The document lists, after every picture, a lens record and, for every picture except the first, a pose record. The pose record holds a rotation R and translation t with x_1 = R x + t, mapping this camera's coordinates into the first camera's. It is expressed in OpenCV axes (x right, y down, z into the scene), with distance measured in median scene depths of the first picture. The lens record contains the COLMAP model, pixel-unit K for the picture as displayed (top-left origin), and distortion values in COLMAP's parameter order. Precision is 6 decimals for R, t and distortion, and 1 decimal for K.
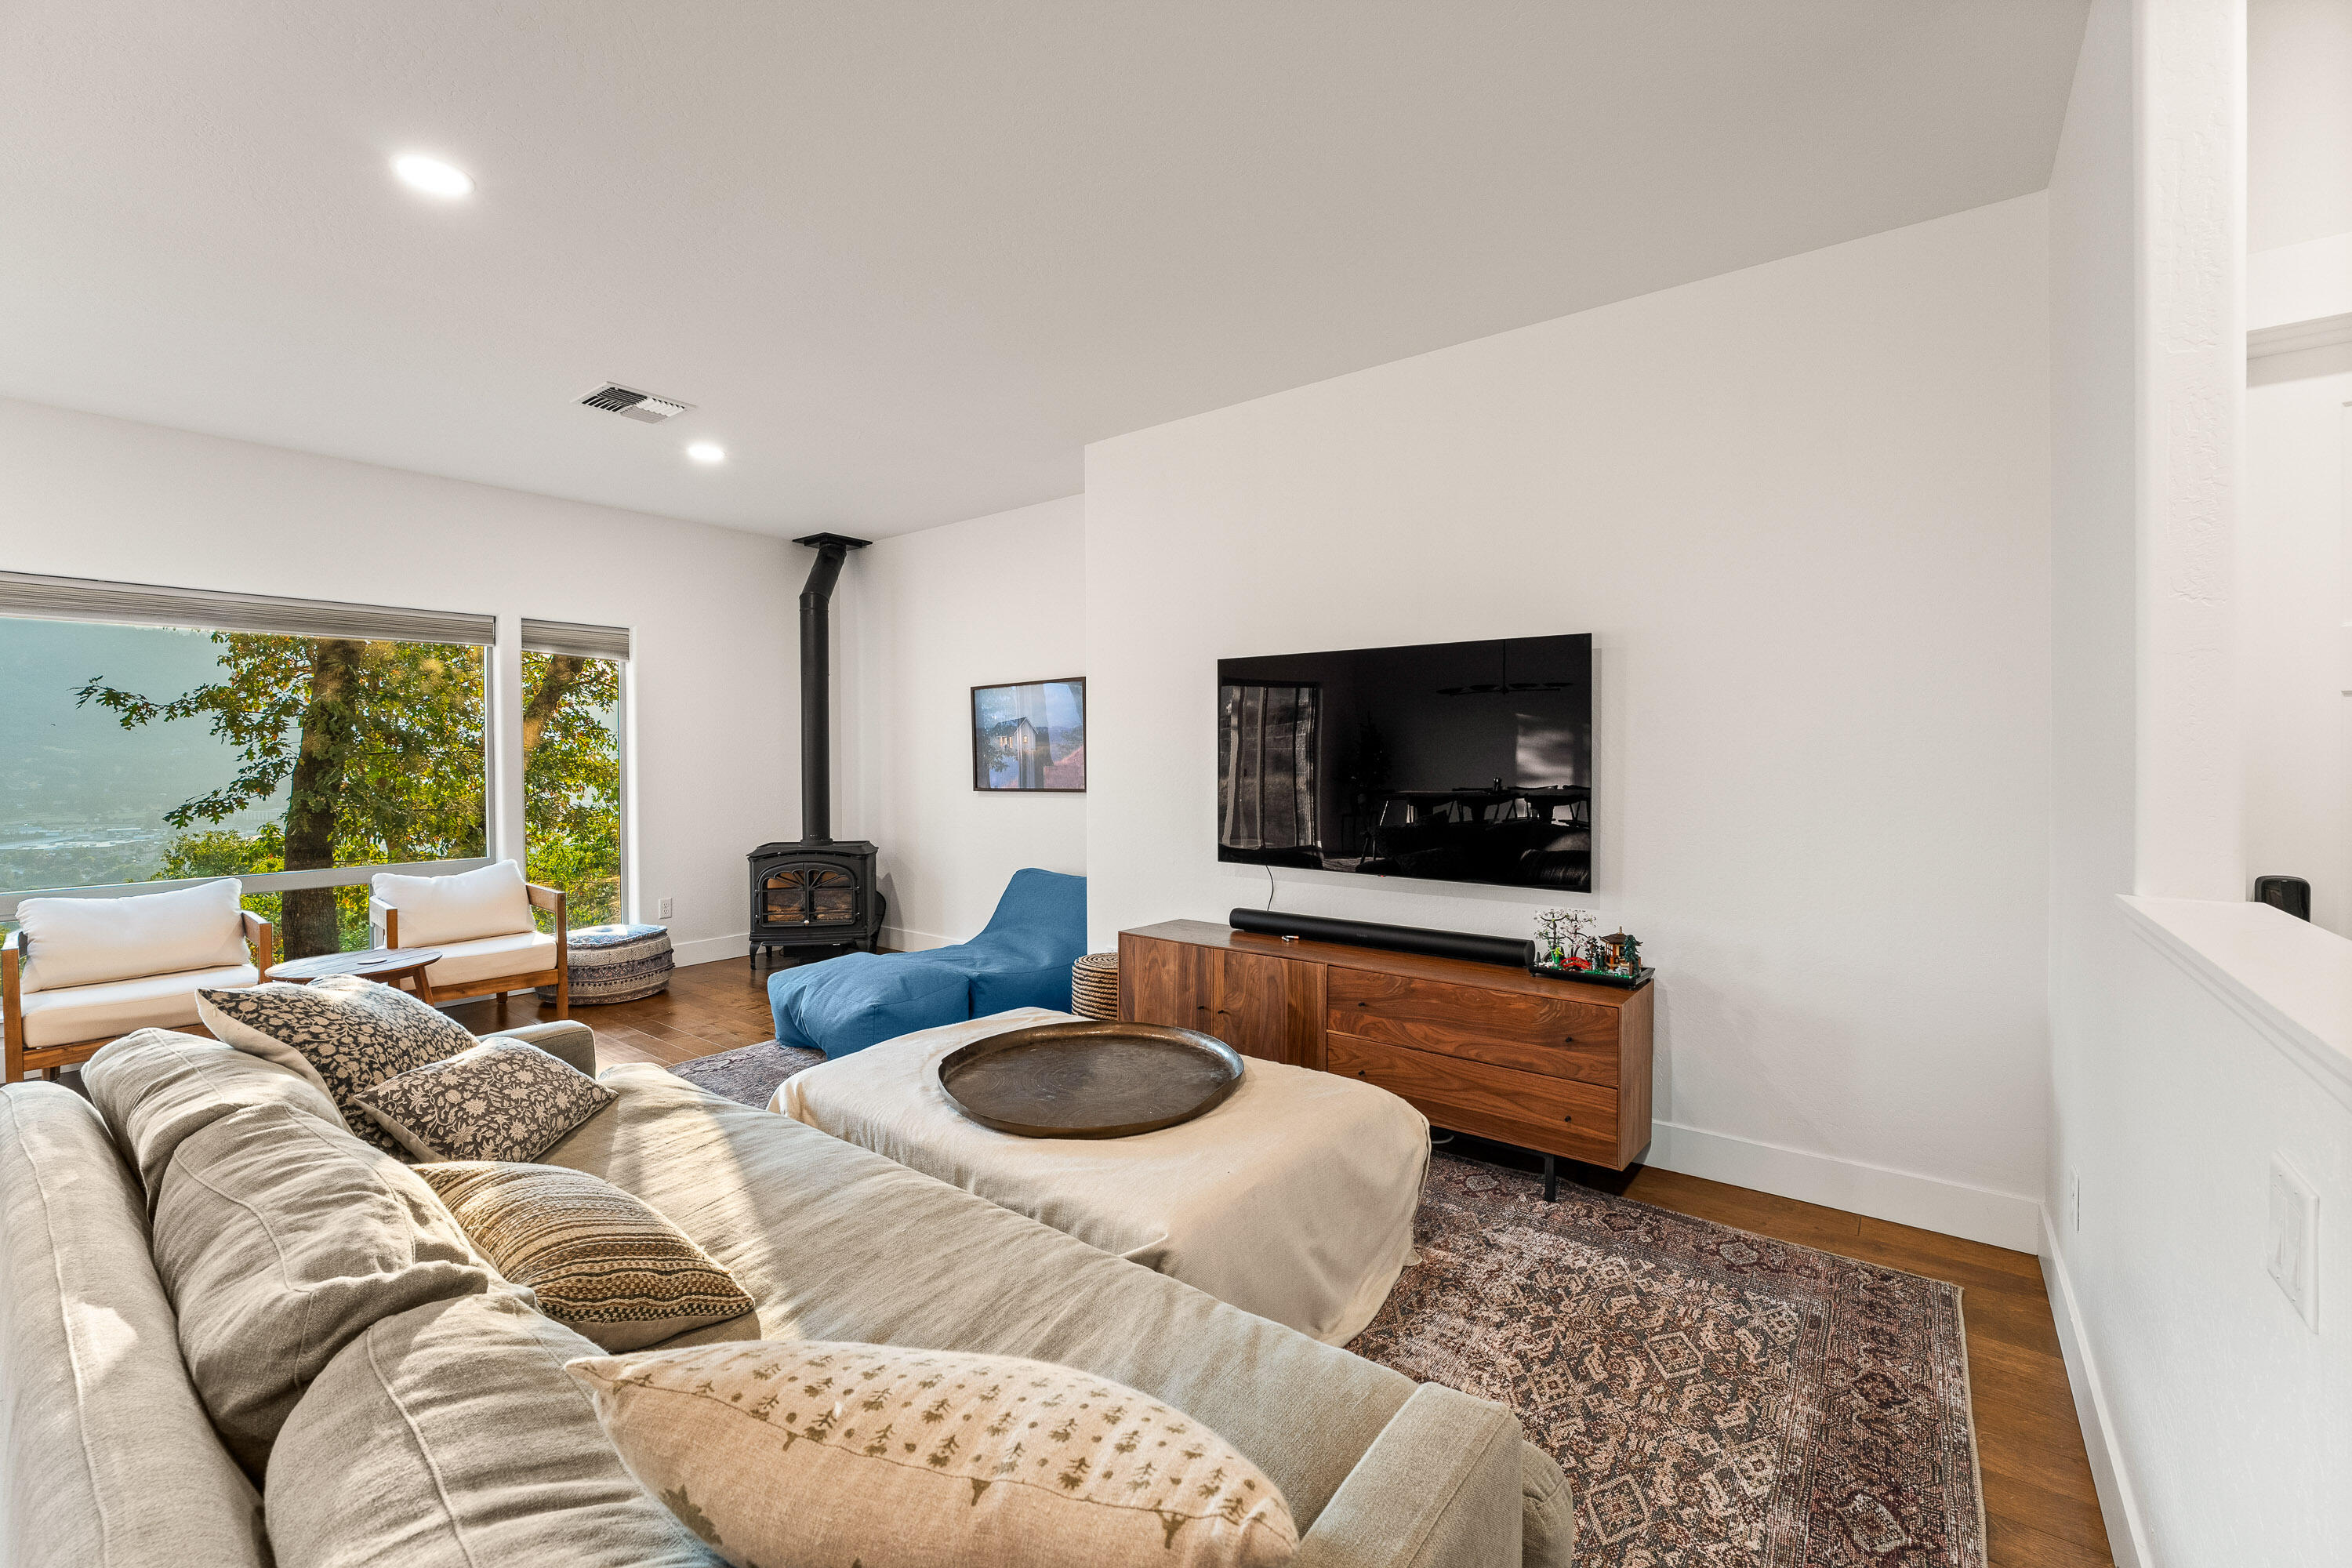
lens RADIAL K [[965.1, 0, 1170.6], [0, 965.1, 774.8], [0, 0, 1]] dist [-0.013241, 0.002931]
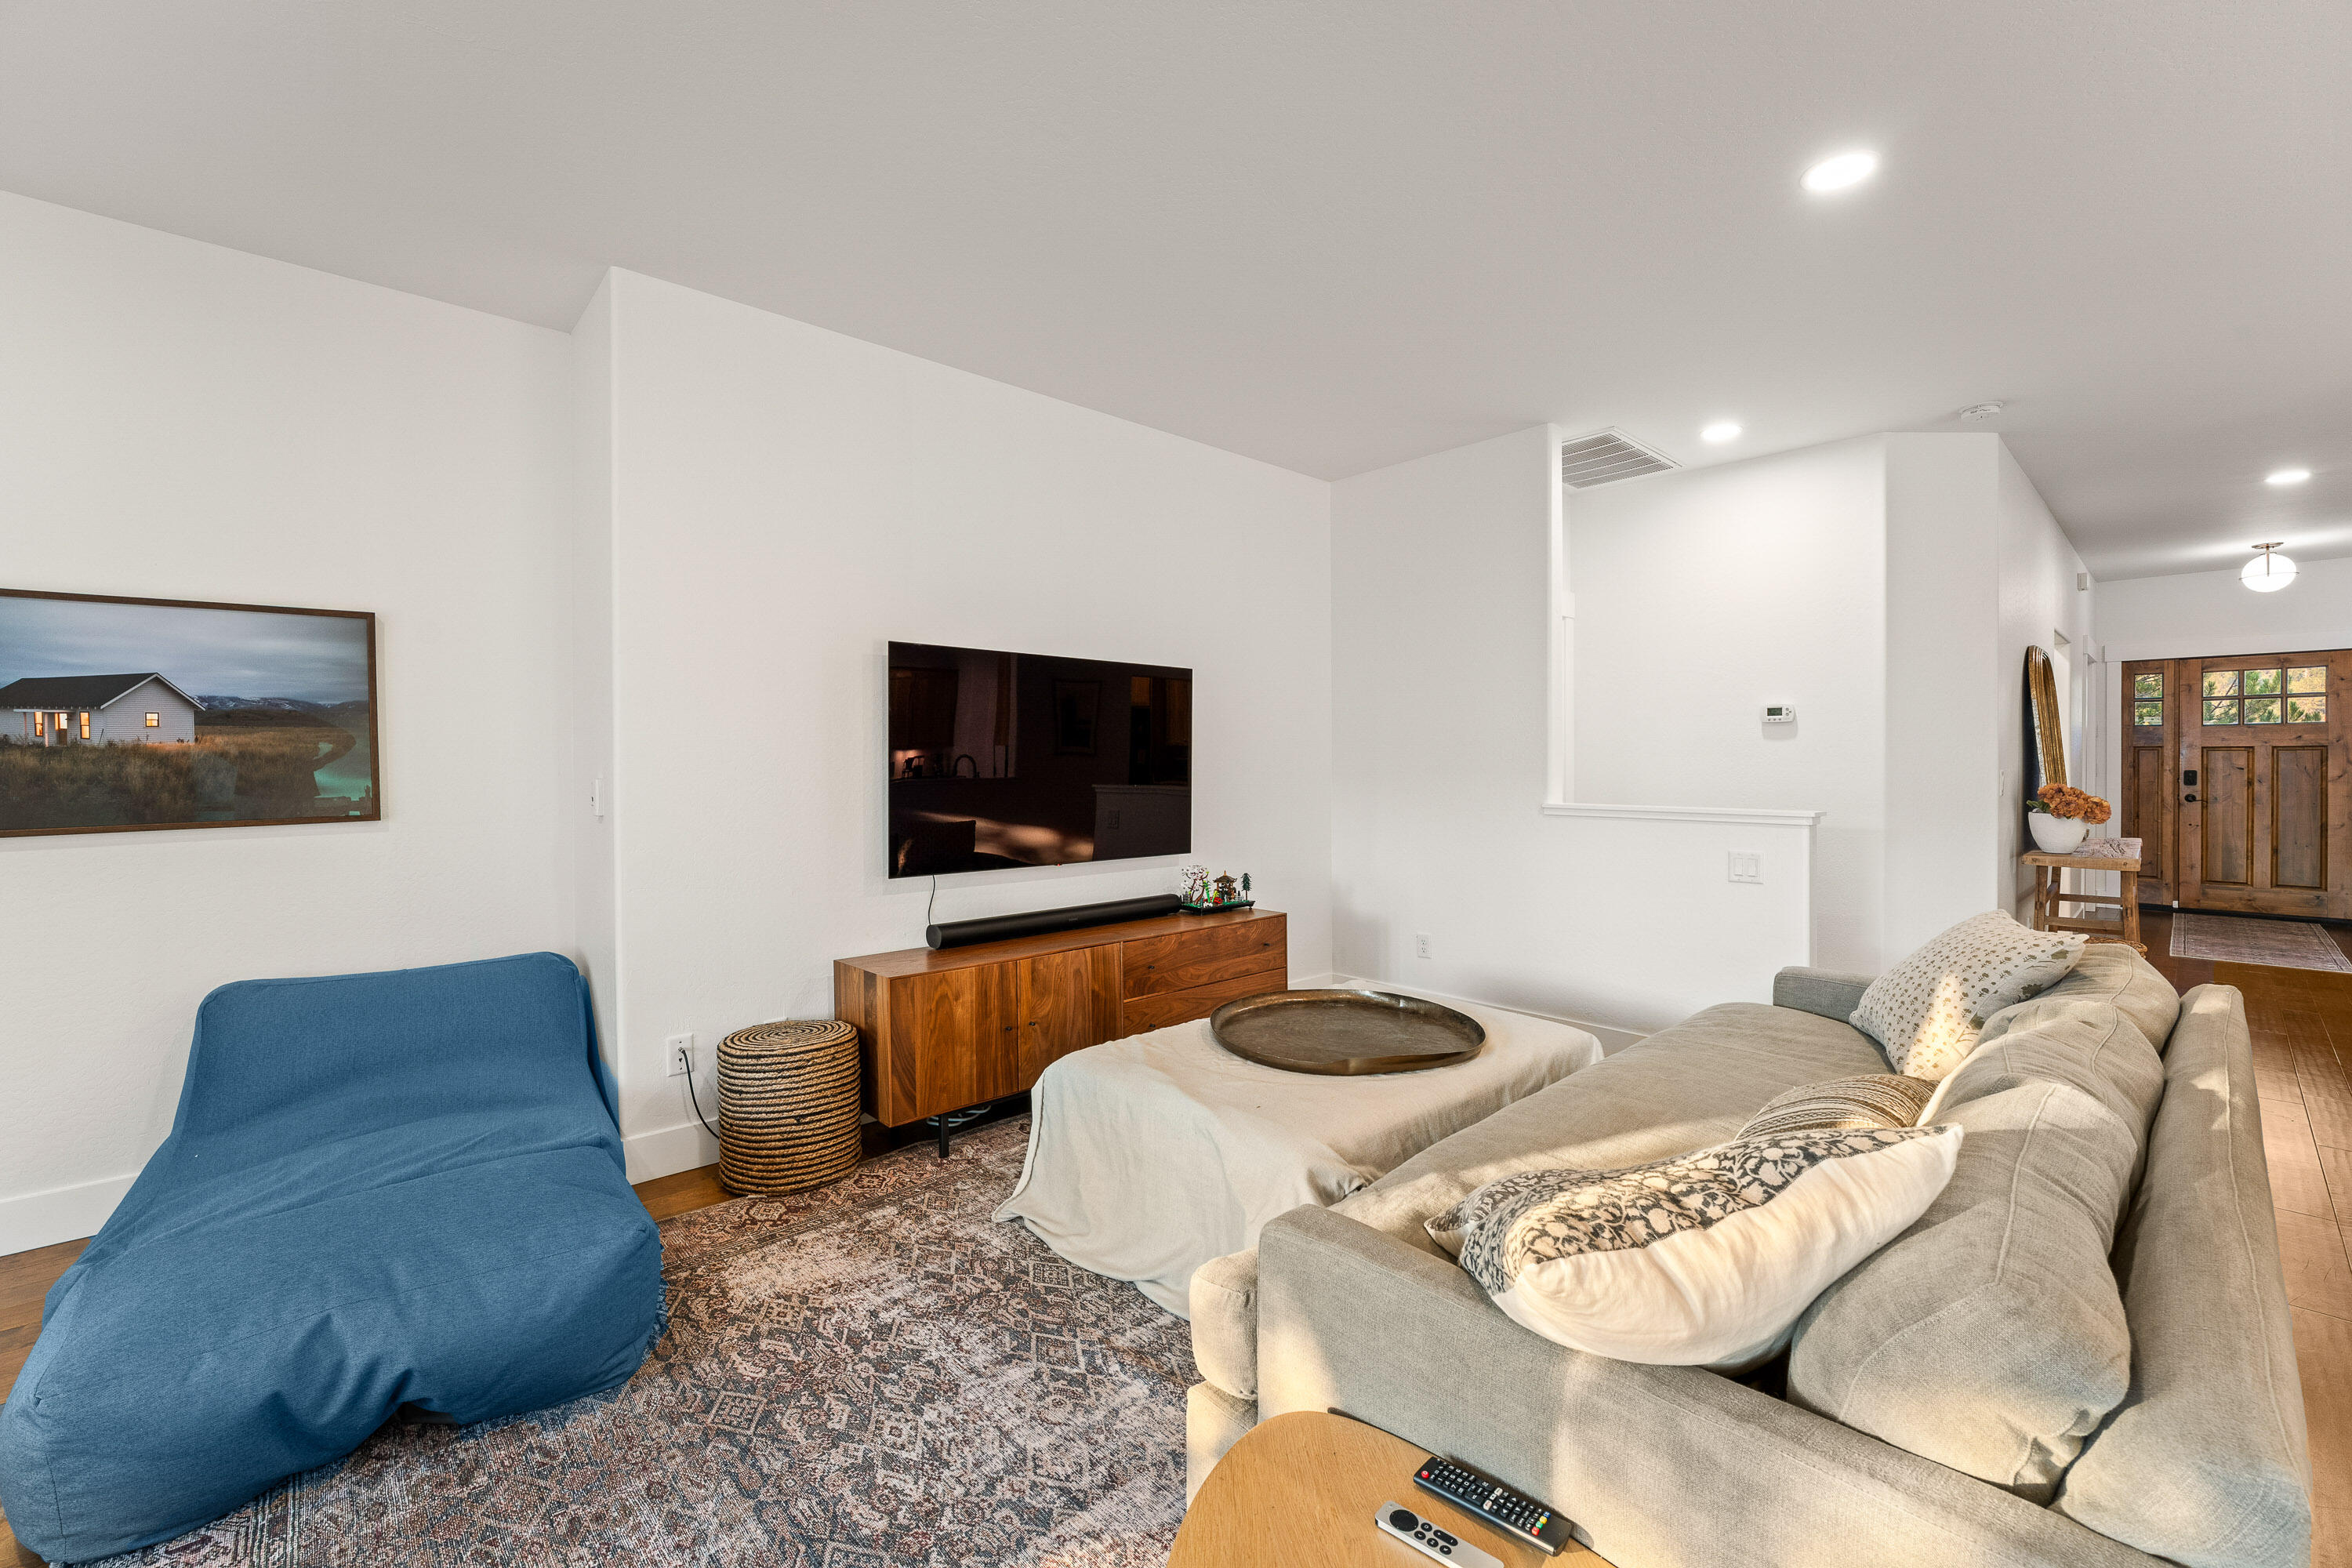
lens RADIAL K [[965.1, 0, 1178.7], [0, 965.1, 778.9], [0, 0, 1]] dist [-0.013241, 0.002931]
pose [[0.172684, -0.013388, 0.984886, -0.732613], [0.024605, 0.999654, 0.009275, 0.000336], [-0.984670, 0.022632, 0.172954, 0.591458]]
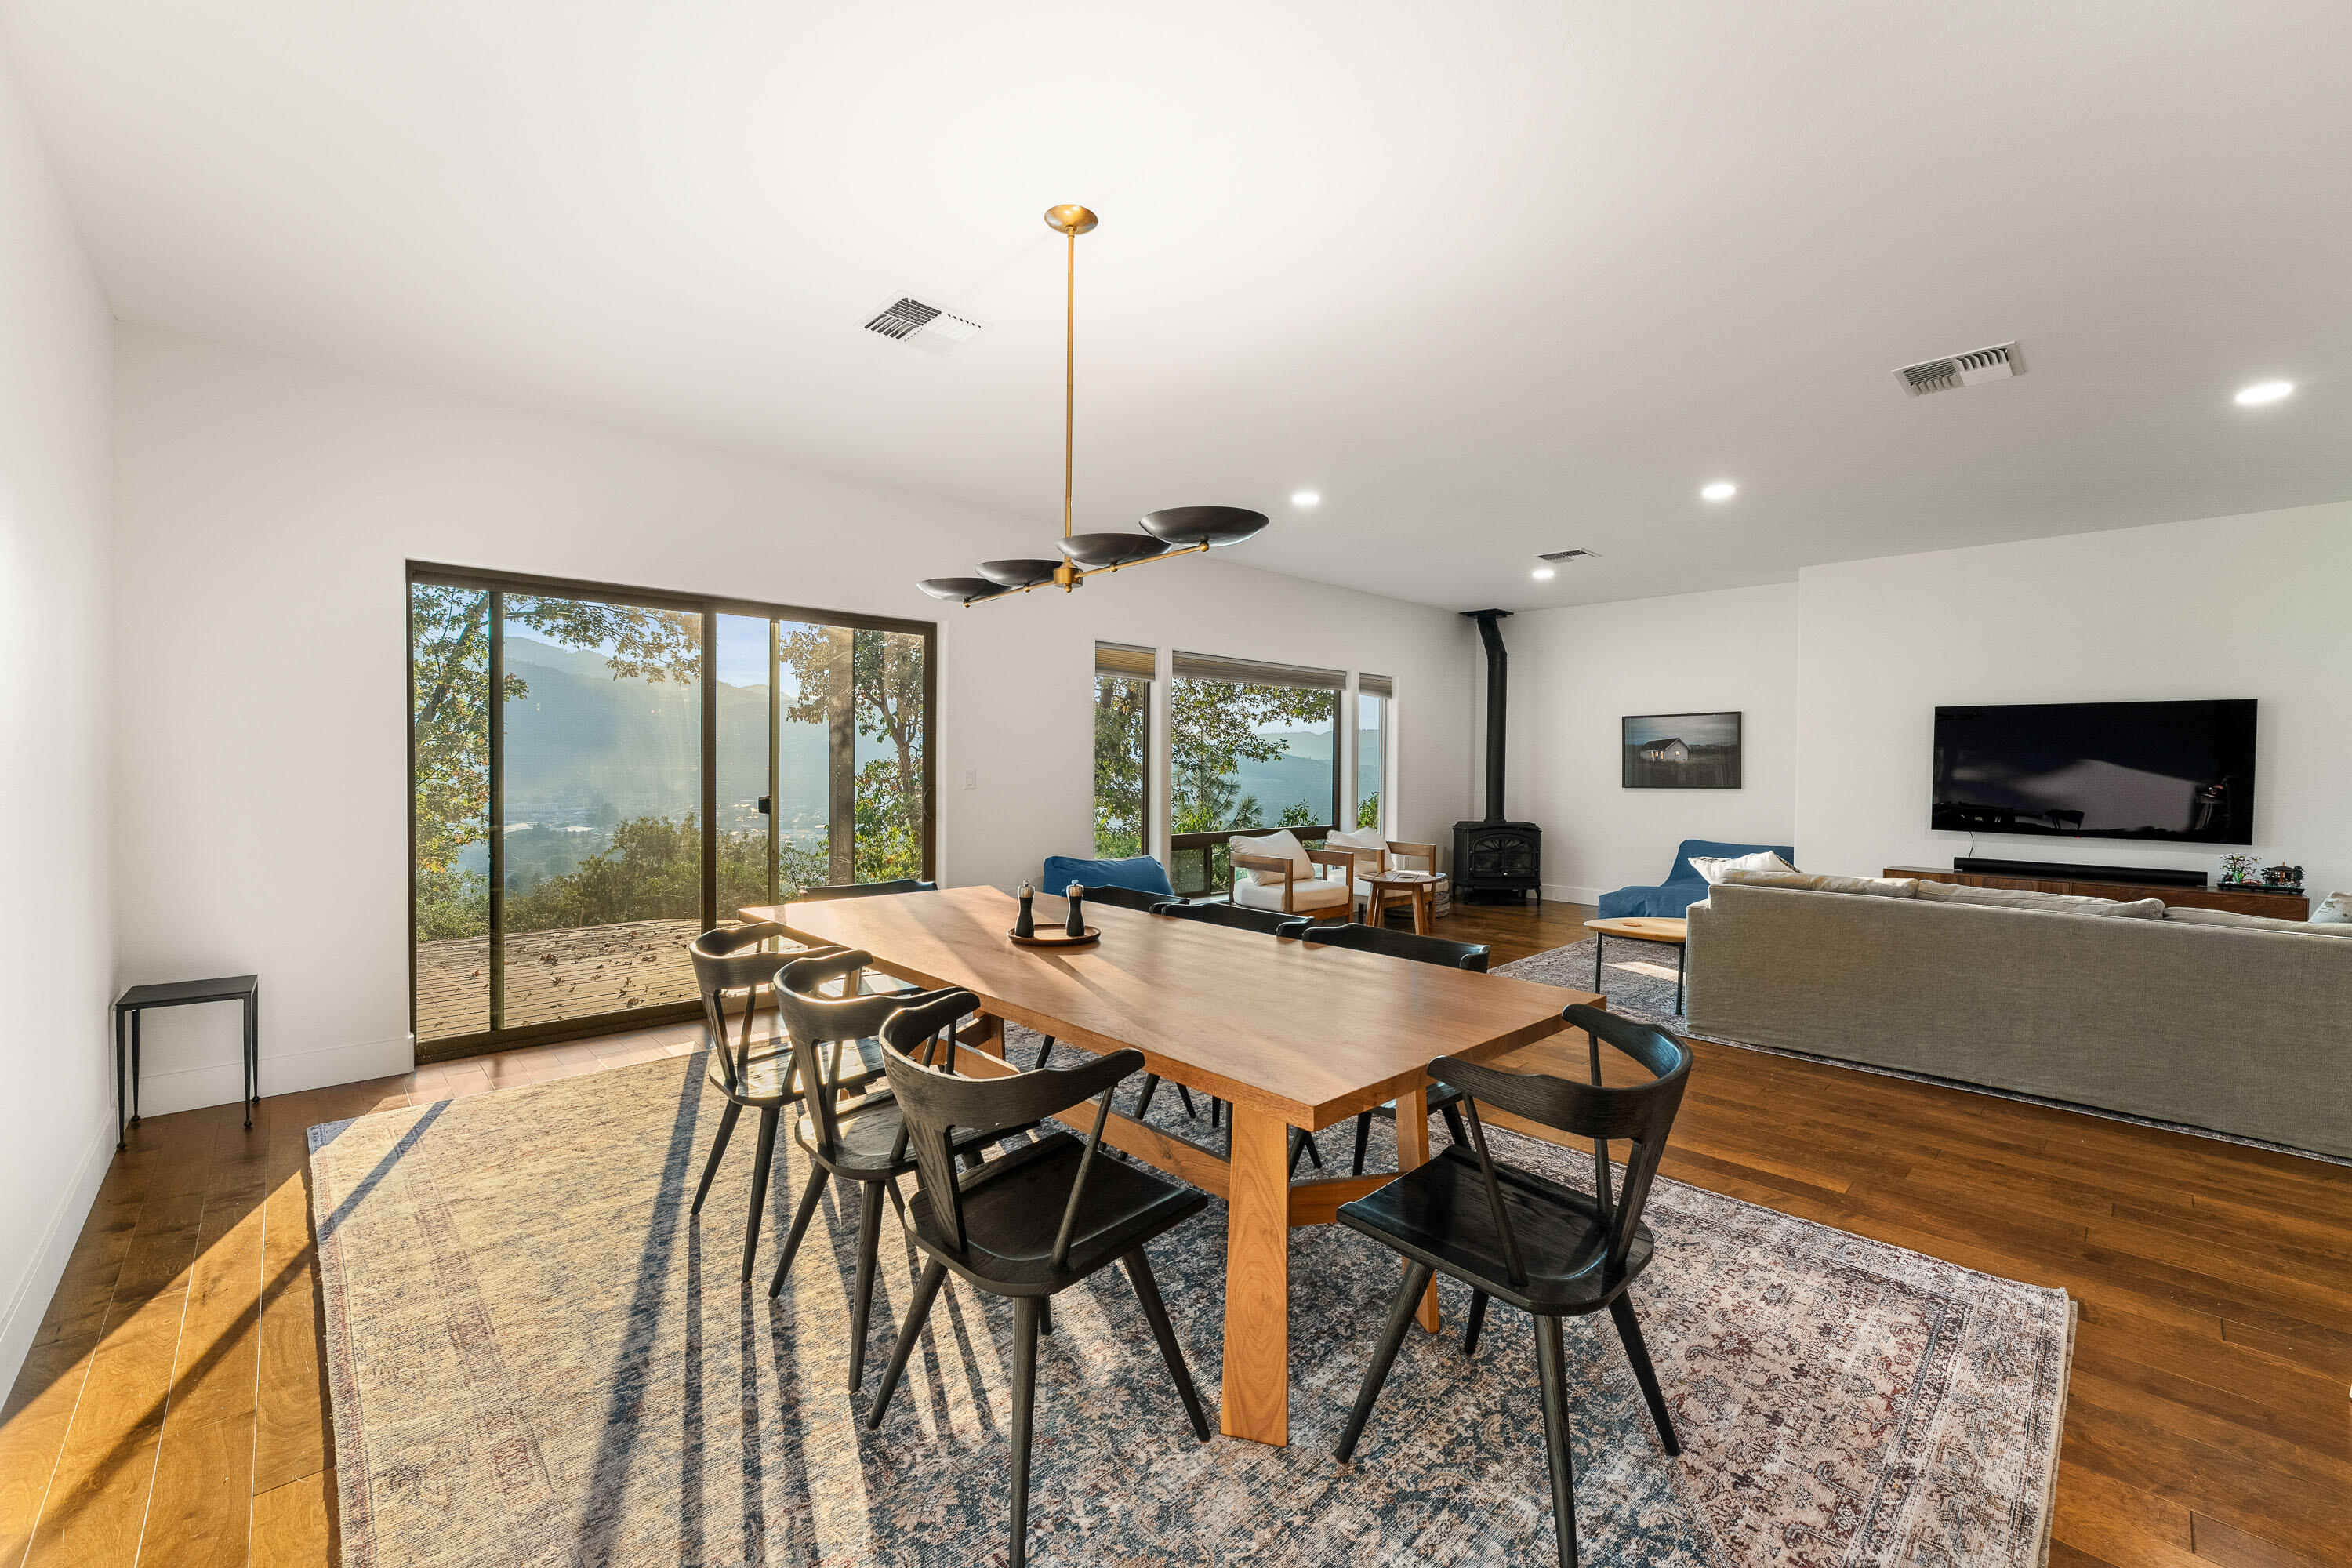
lens RADIAL K [[965.1, 0, 1167.8], [0, 965.1, 788.5], [0, 0, 1]] dist [-0.013241, 0.002931]
pose [[0.990227, 0.016148, -0.138526, -1.000514], [-0.015552, 0.999865, 0.005386, 0.030519], [0.138594, -0.003179, 0.990344, -0.782790]]
